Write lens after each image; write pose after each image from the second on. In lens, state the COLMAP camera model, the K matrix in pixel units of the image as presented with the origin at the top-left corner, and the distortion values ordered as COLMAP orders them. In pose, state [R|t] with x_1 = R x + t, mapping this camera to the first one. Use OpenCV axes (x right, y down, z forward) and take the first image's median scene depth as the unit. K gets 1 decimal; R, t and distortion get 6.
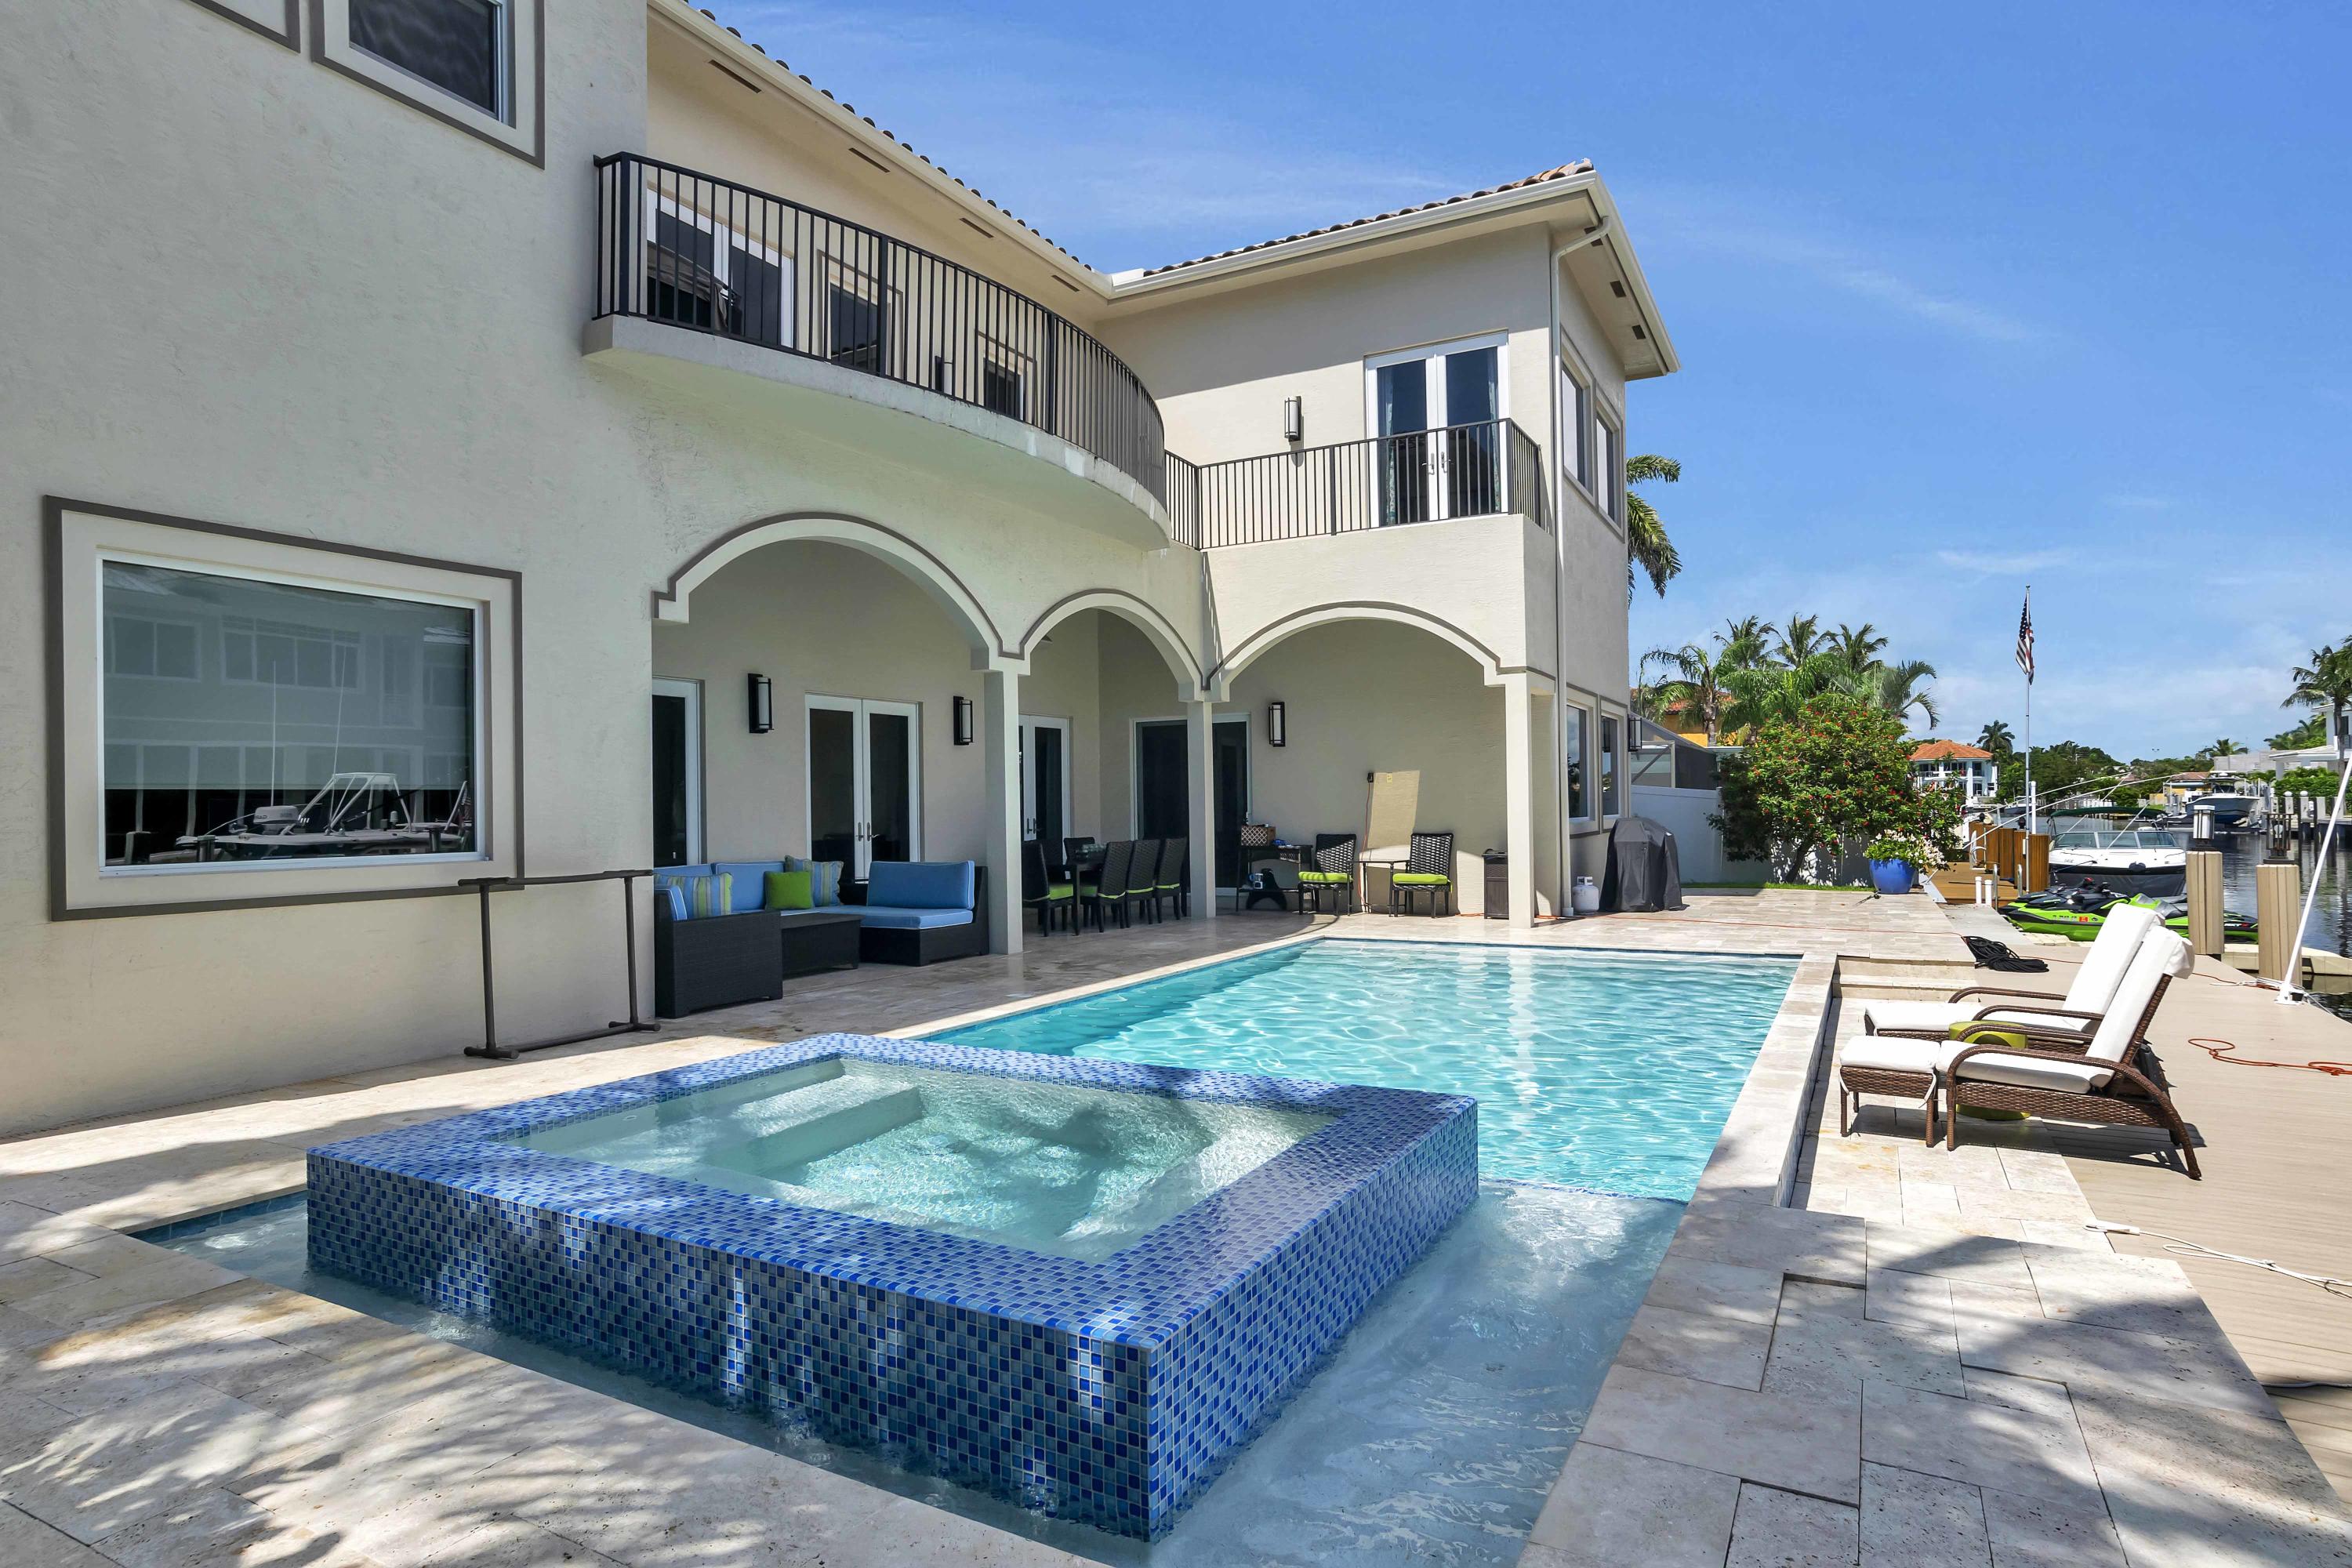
lens RADIAL K [[1272.7, 0, 1176.3], [0, 1272.7, 789.1], [0, 0, 1]] dist [-0.019846, 0.013966]
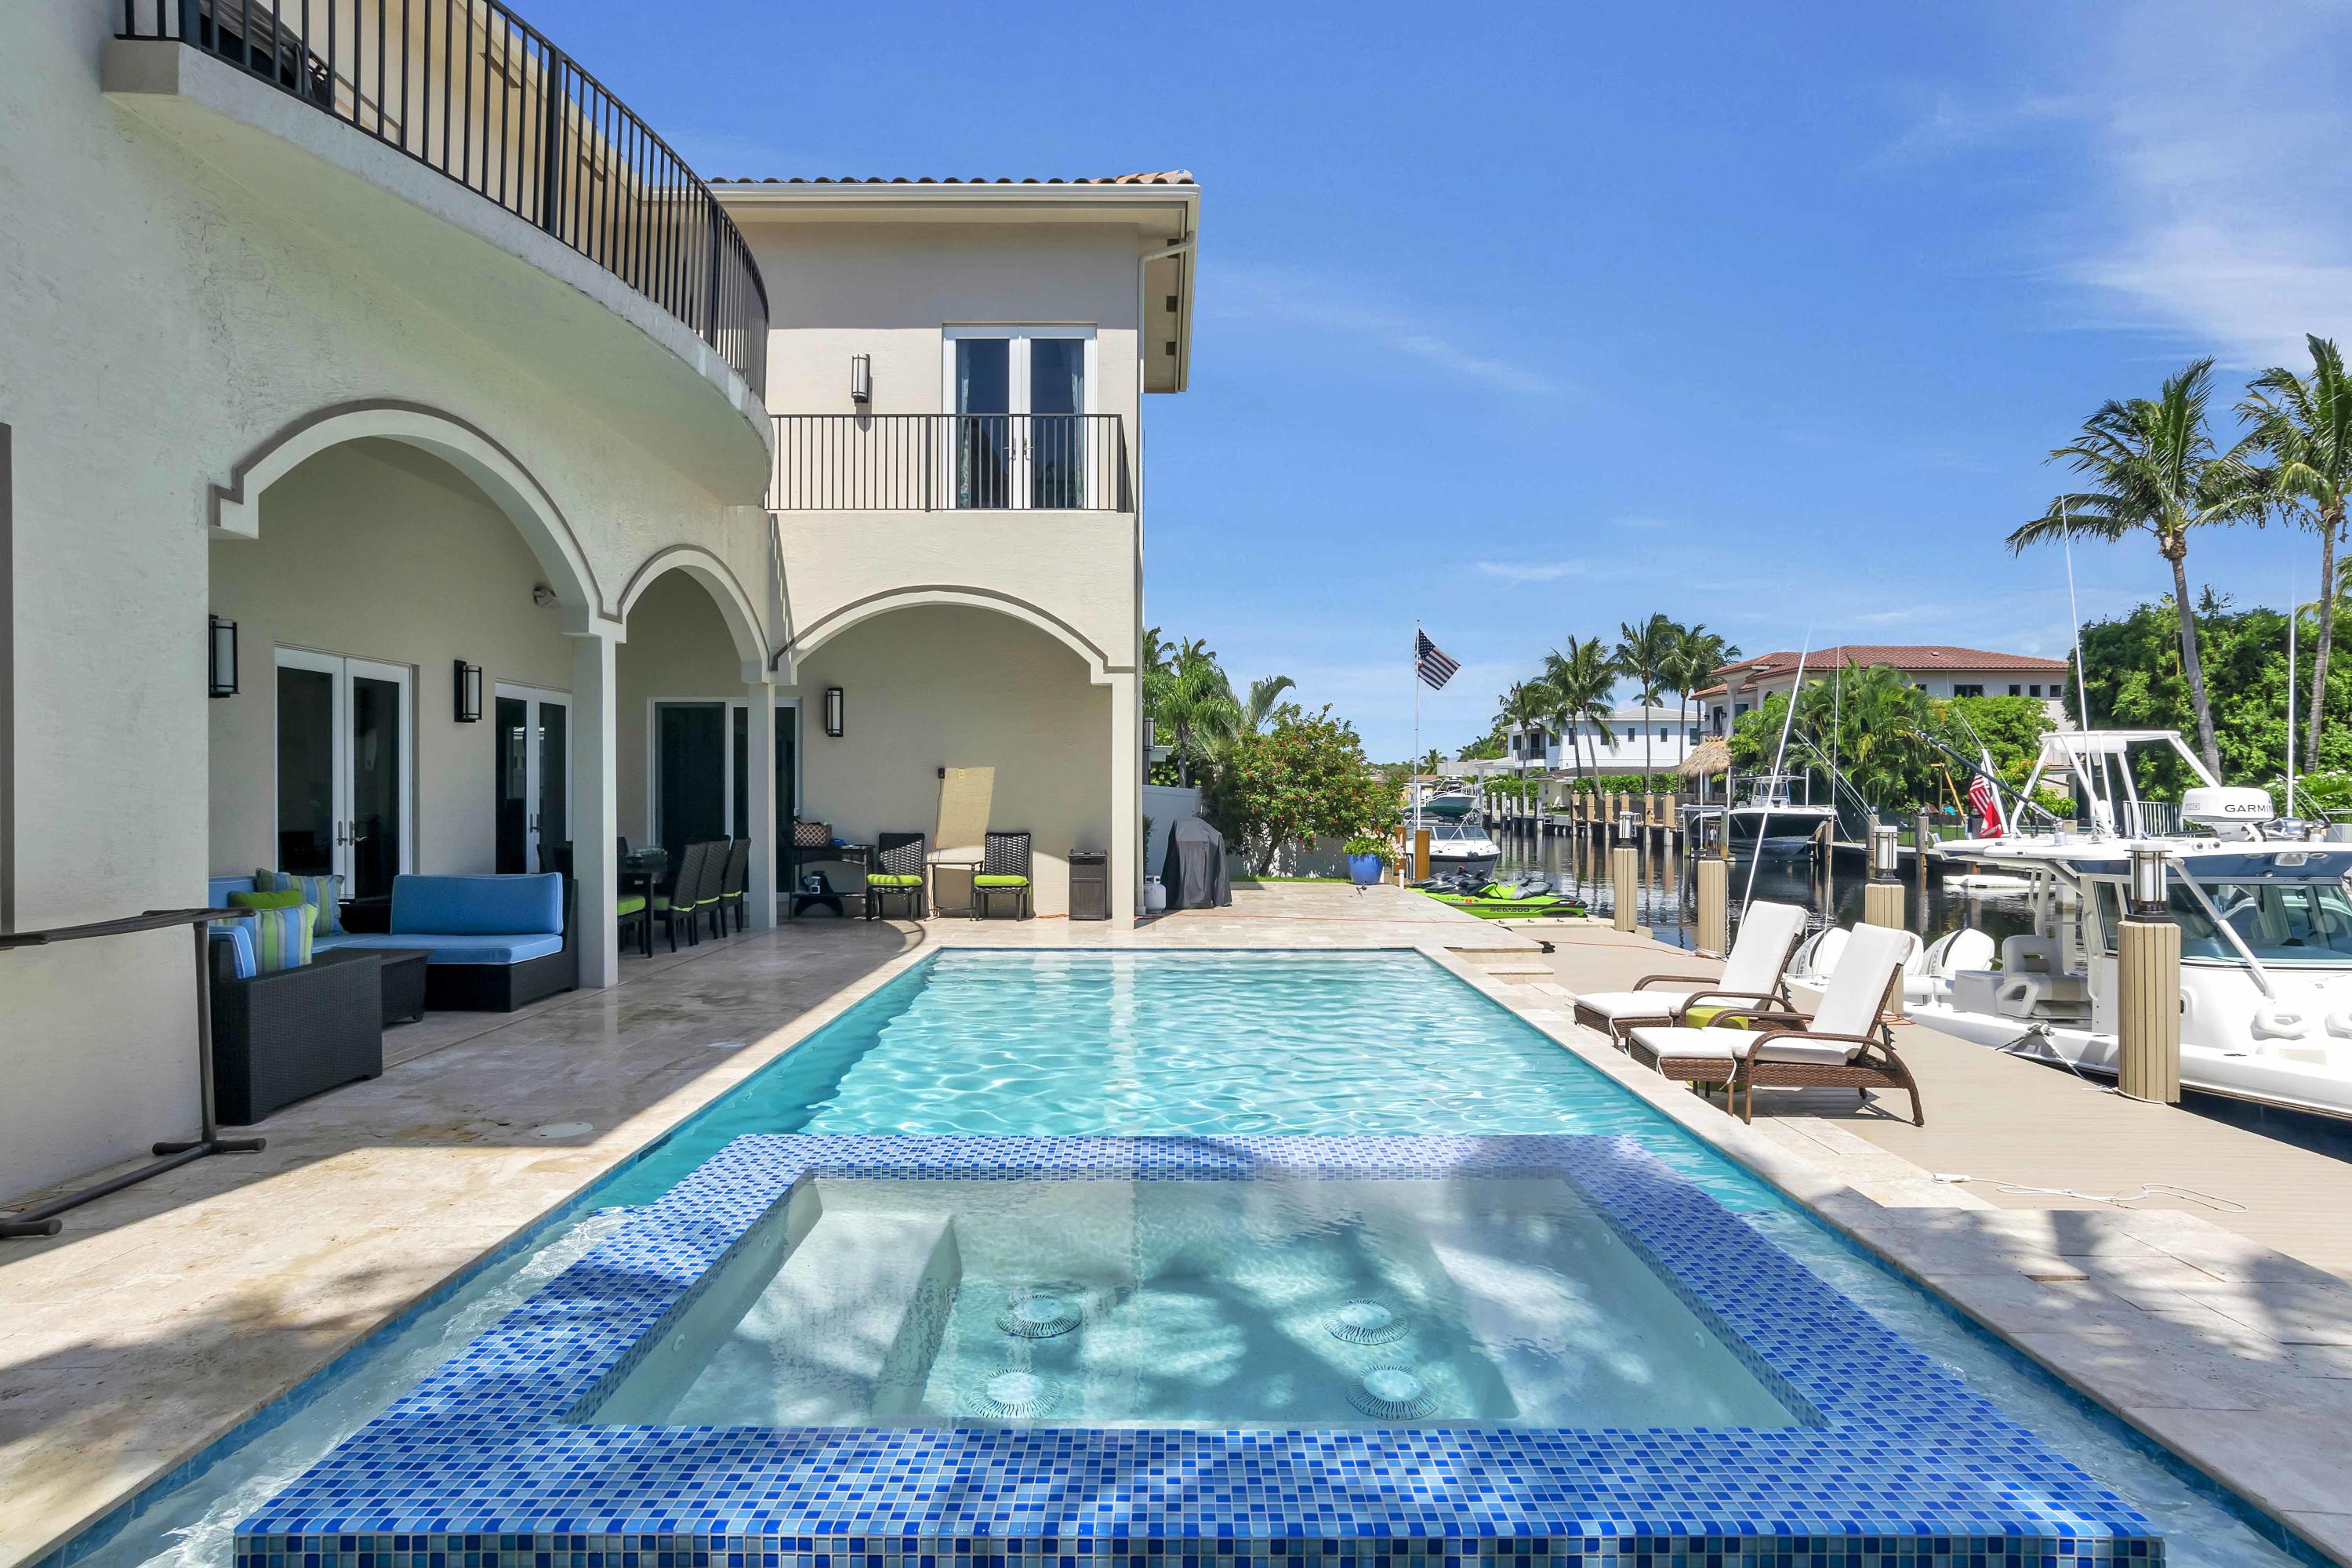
lens RADIAL K [[1272.7, 0, 1174.2], [0, 1272.7, 794.5], [0, 0, 1]] dist [-0.019846, 0.013966]
pose [[0.876593, 0.013033, 0.481055, -0.157707], [-0.019640, 0.999769, 0.008703, -0.005331], [-0.480831, -0.017077, 0.876647, 0.095986]]
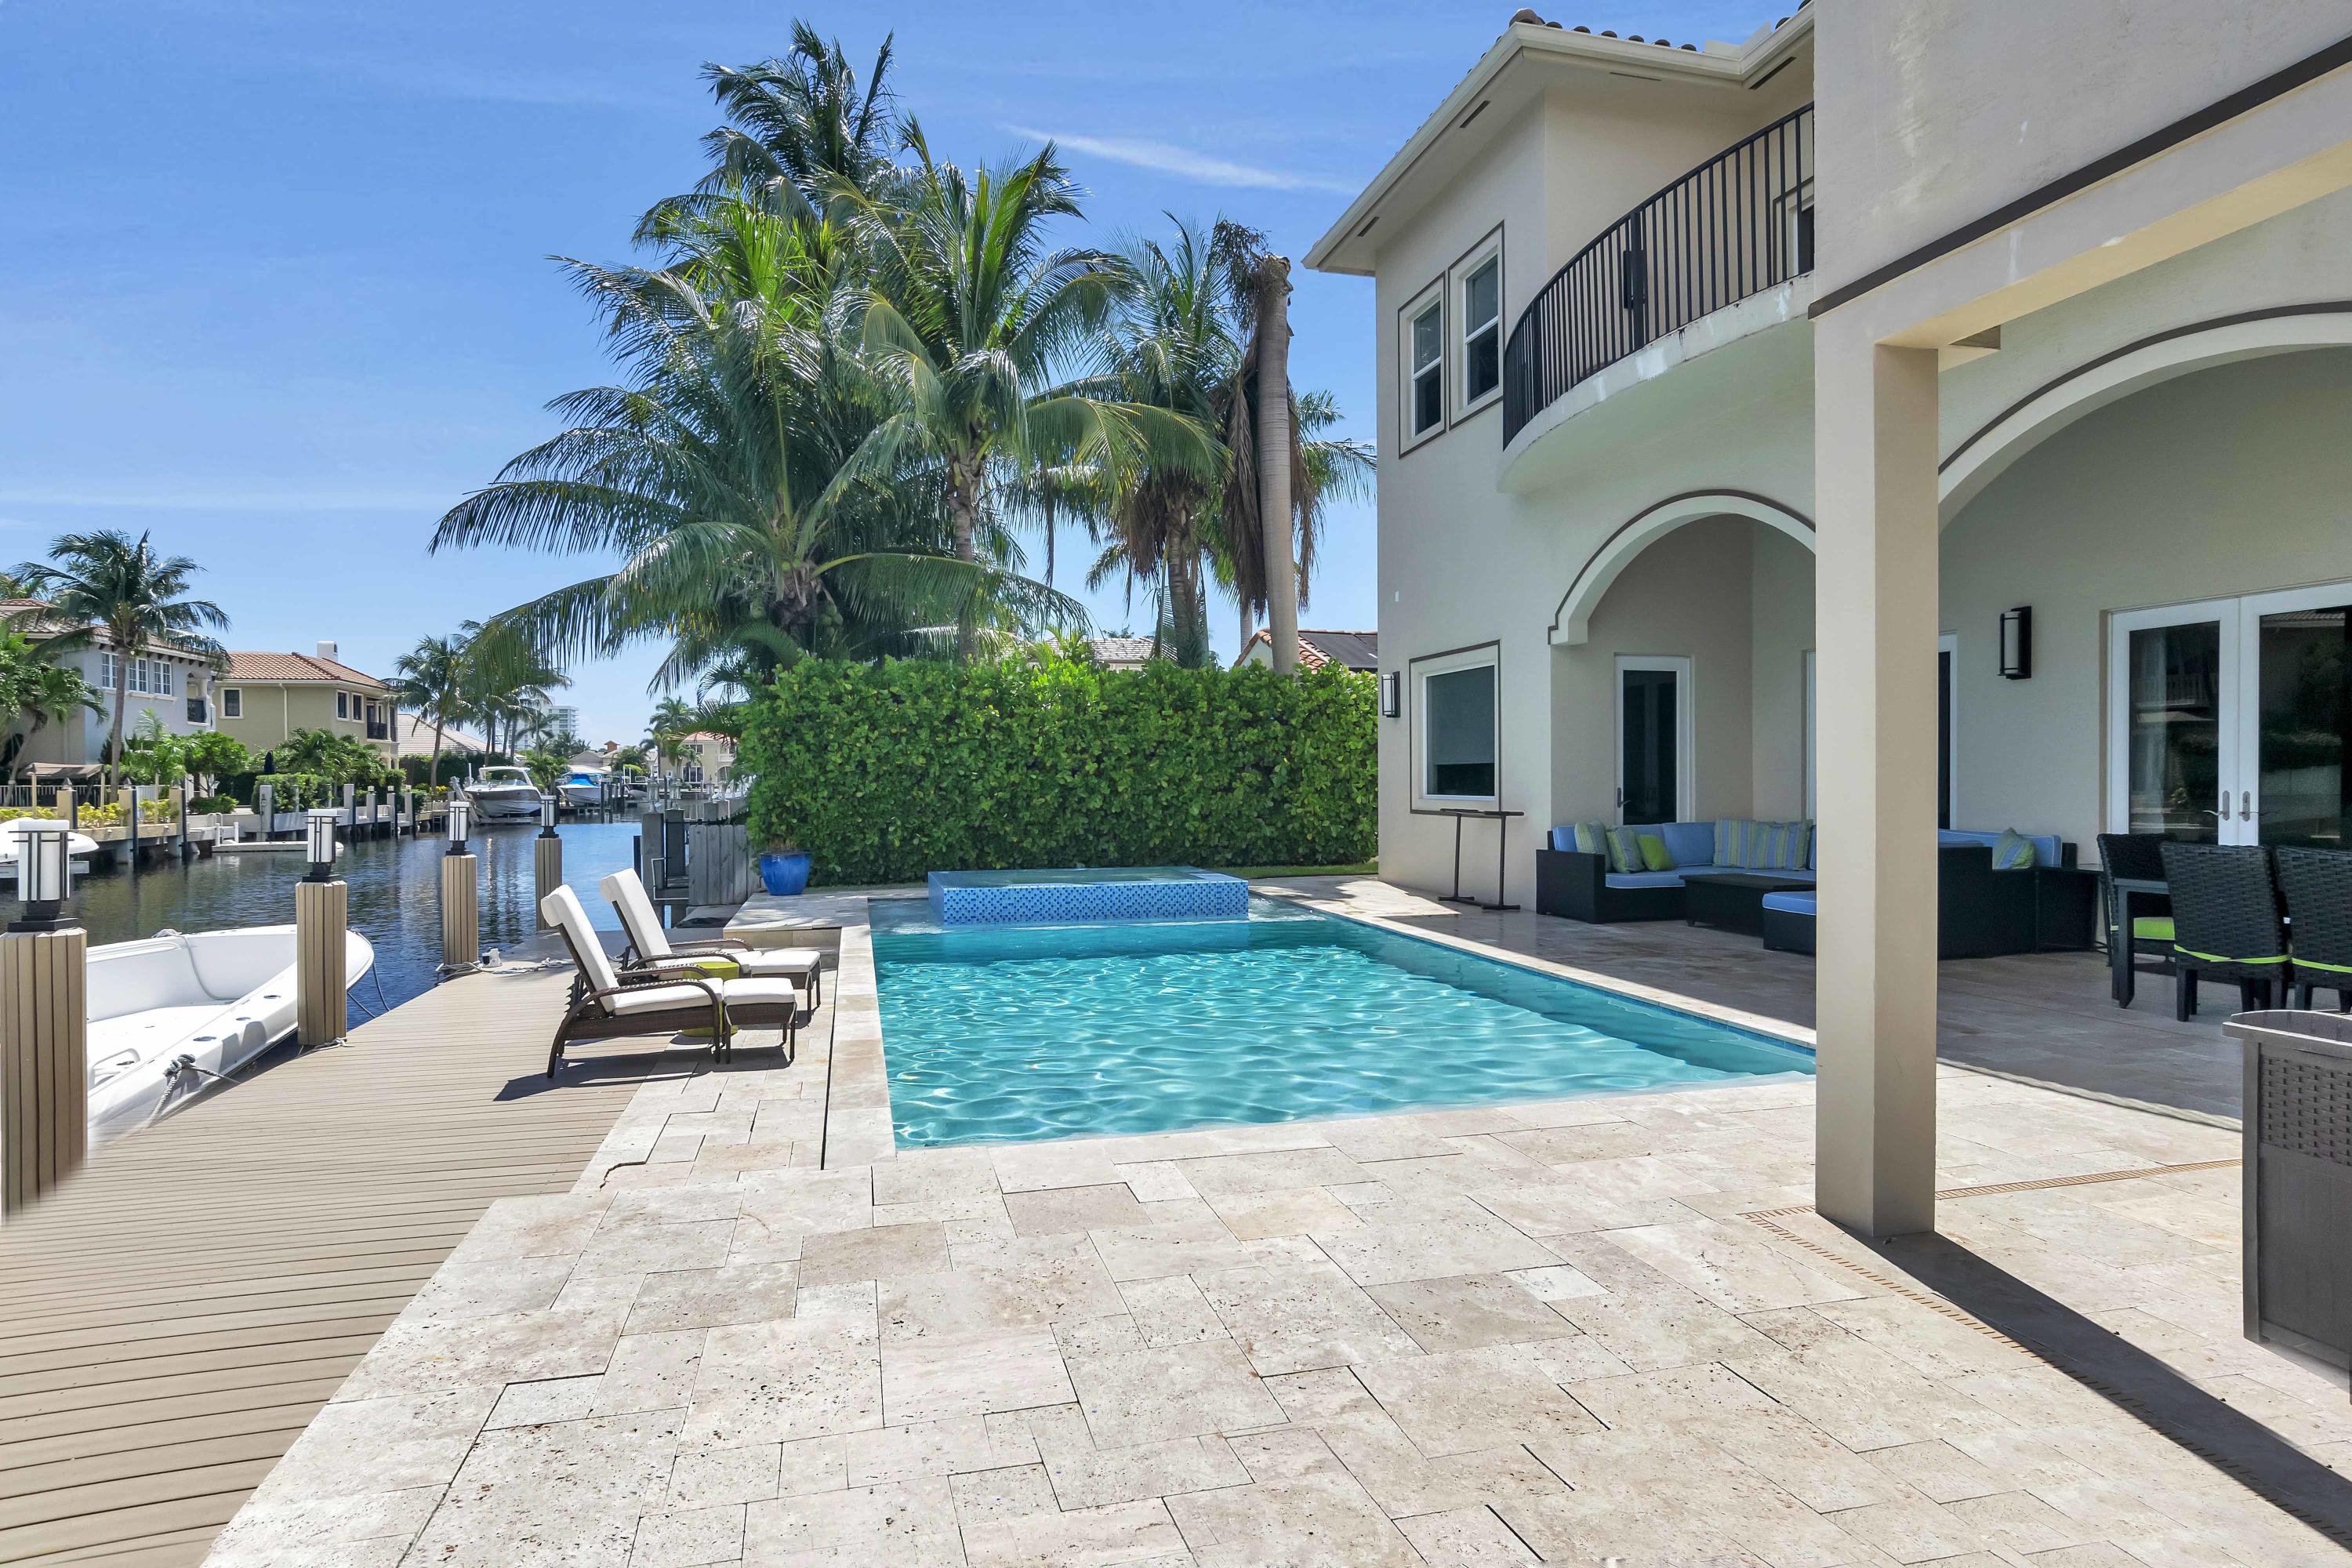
lens RADIAL K [[1272.7, 0, 1173.8], [0, 1272.7, 776.7], [0, 0, 1]] dist [-0.019846, 0.013966]
pose [[-0.726122, 0.014540, -0.687412, 0.513051], [0.022649, 0.999740, -0.002778, 0.007734], [0.687193, -0.017586, -0.726262, 0.976480]]
